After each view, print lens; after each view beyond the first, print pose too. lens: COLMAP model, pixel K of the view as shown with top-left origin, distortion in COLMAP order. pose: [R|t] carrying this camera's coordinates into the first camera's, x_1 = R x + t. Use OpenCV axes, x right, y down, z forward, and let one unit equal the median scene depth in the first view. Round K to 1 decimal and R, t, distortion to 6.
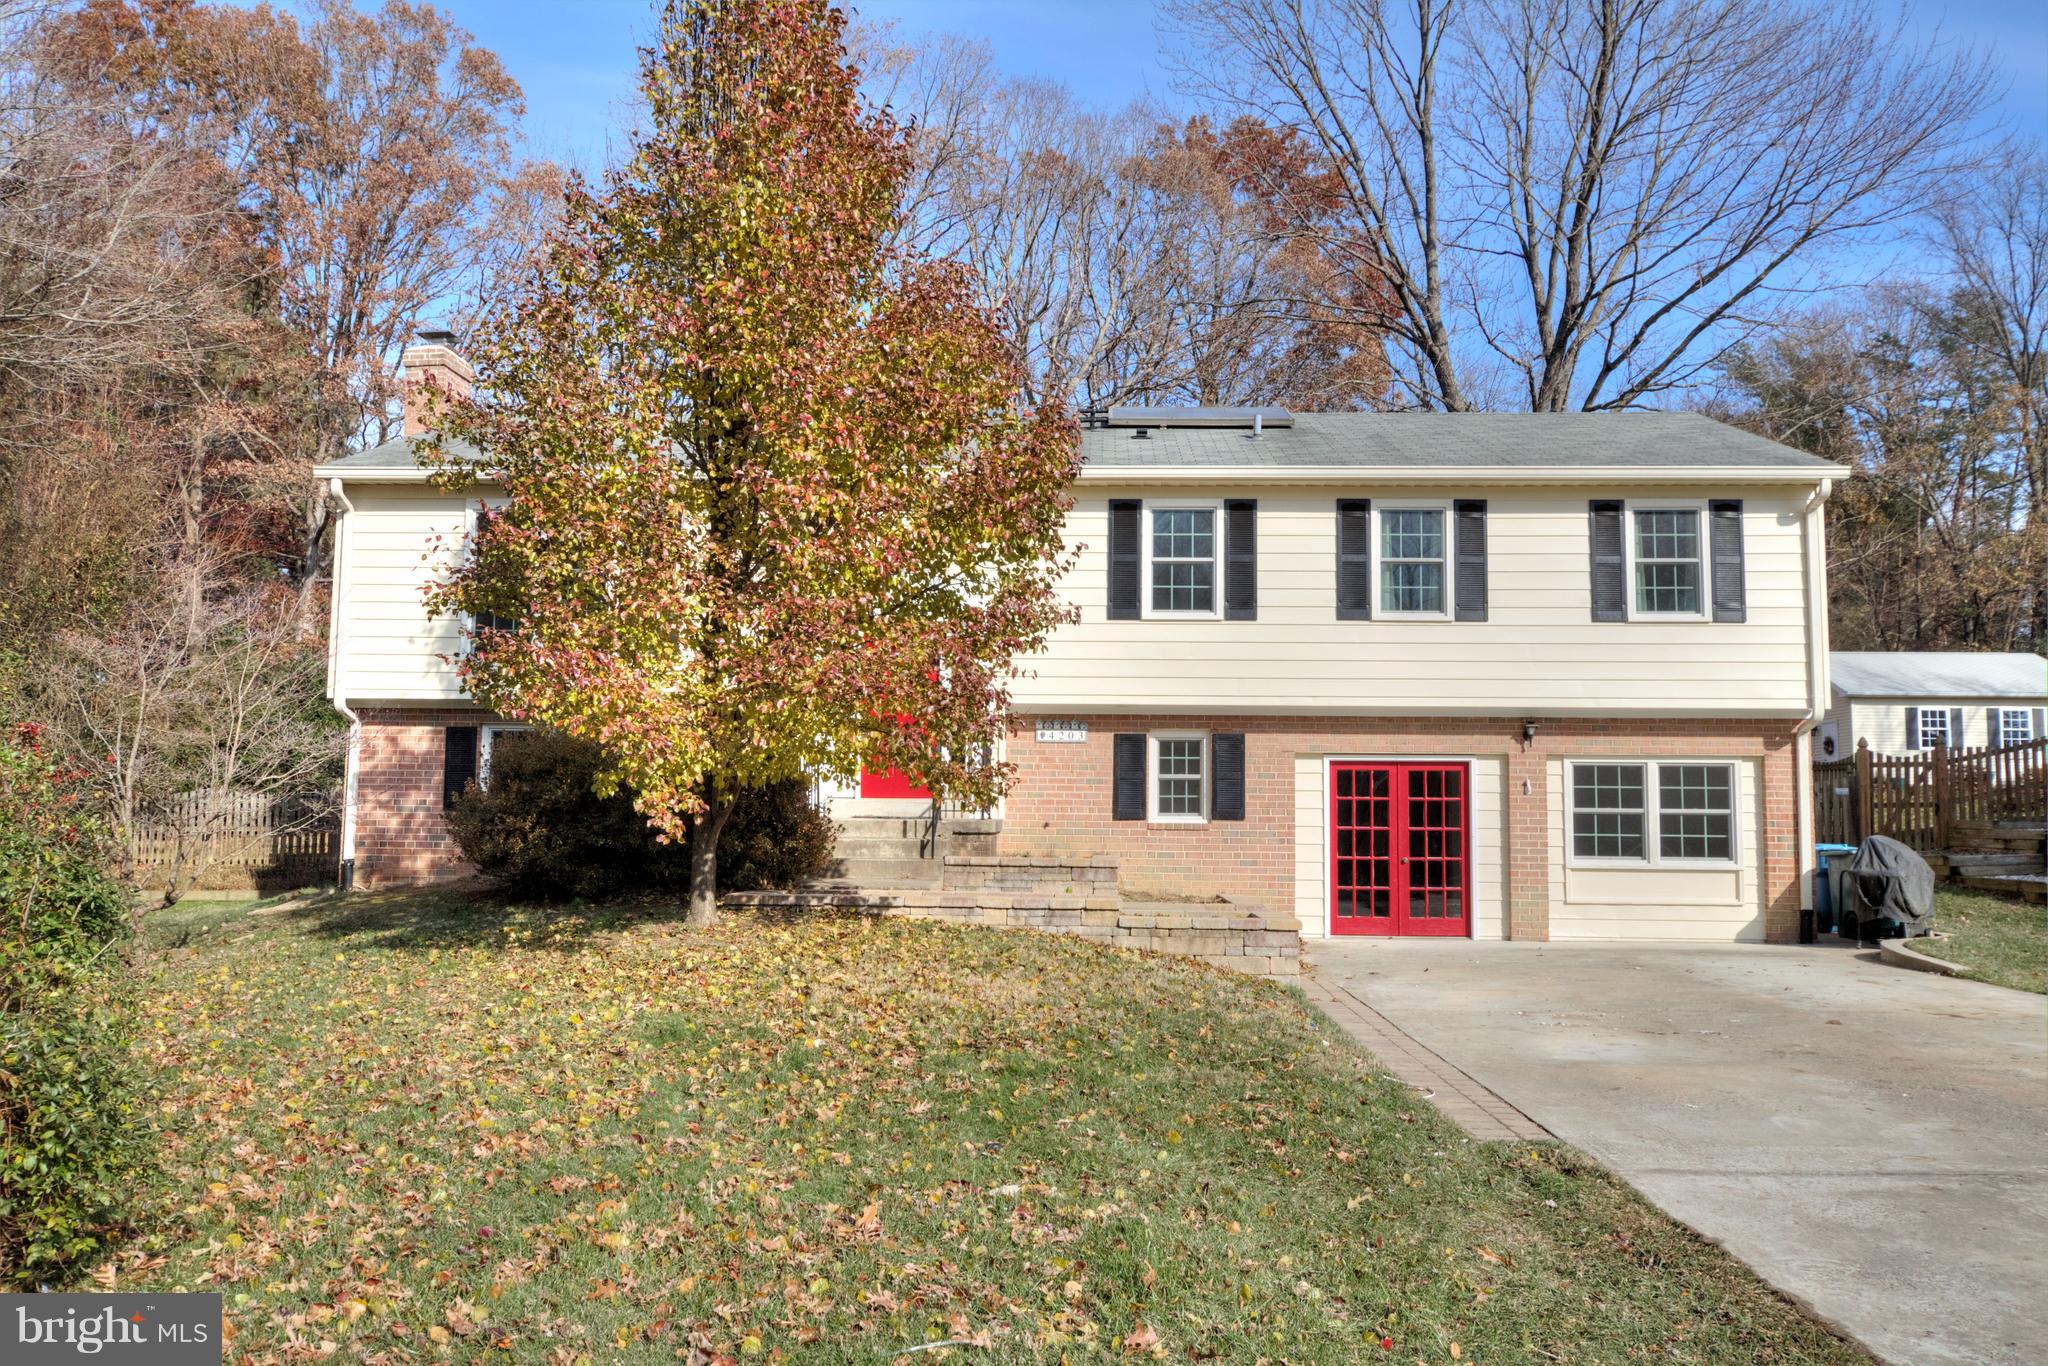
lens RADIAL K [[1634.1, 0, 1024.0], [0, 1634.1, 683.0], [0, 0, 1]] dist [-0.006963, 0.000281]
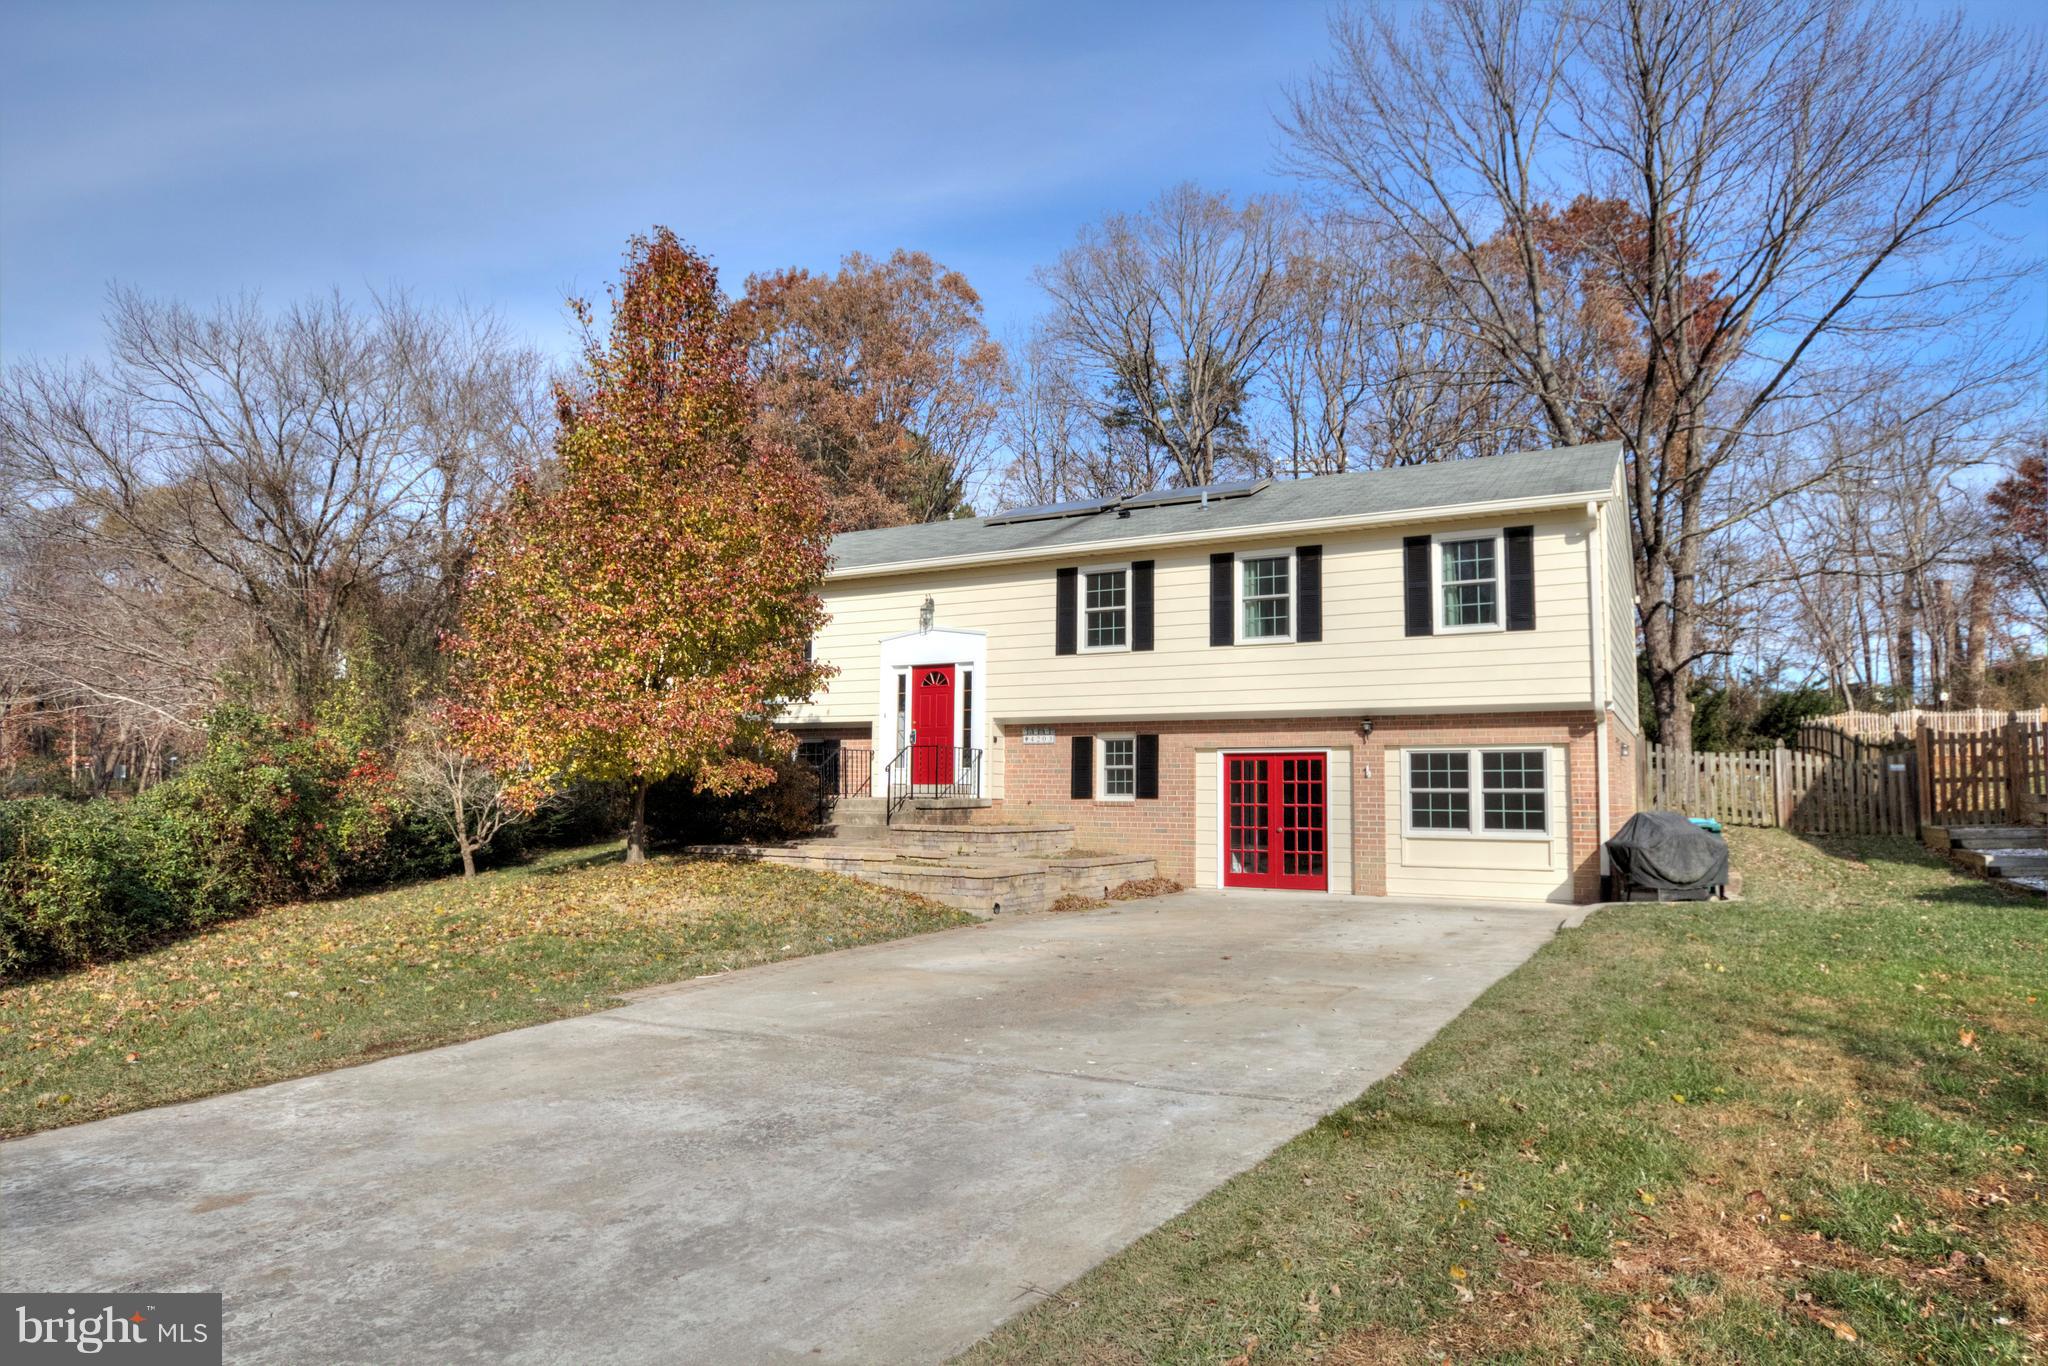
lens RADIAL K [[1264.4, 0, 1024.0], [0, 1264.4, 683.0], [0, 0, 1]] dist [-0.003243, -0.000845]
pose [[0.896067, -0.043612, -0.441772, 0.500226], [0.041880, 0.999029, -0.013677, -0.001684], [0.441940, -0.006246, 0.897023, 0.018777]]
